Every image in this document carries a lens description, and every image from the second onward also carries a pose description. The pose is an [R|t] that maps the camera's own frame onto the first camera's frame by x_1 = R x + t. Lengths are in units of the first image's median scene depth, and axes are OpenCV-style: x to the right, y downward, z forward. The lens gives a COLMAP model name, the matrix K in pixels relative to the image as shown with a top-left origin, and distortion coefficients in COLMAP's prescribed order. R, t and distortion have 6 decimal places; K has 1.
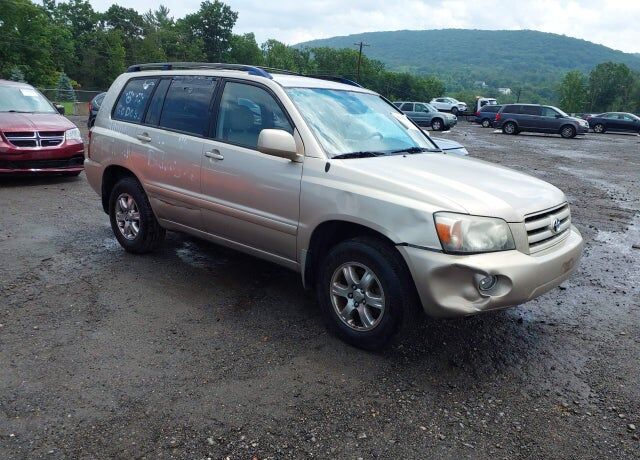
lens RADIAL K [[508.4, 0, 341.6], [0, 508.4, 231.3], [0, 0, 1]] dist [0.027013, -0.000801]
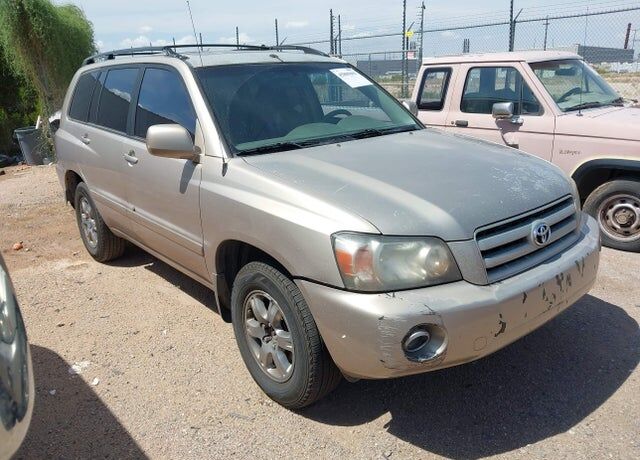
lens RADIAL K [[498.8, 0, 320.0], [0, 498.8, 230.0], [0, 0, 1]] dist [0.000830, -0.000218]
pose [[0.979347, -0.040097, -0.198169, 0.262664], [0.051405, 0.997310, 0.052252, -0.067752], [0.195541, -0.061360, 0.978774, 0.293496]]
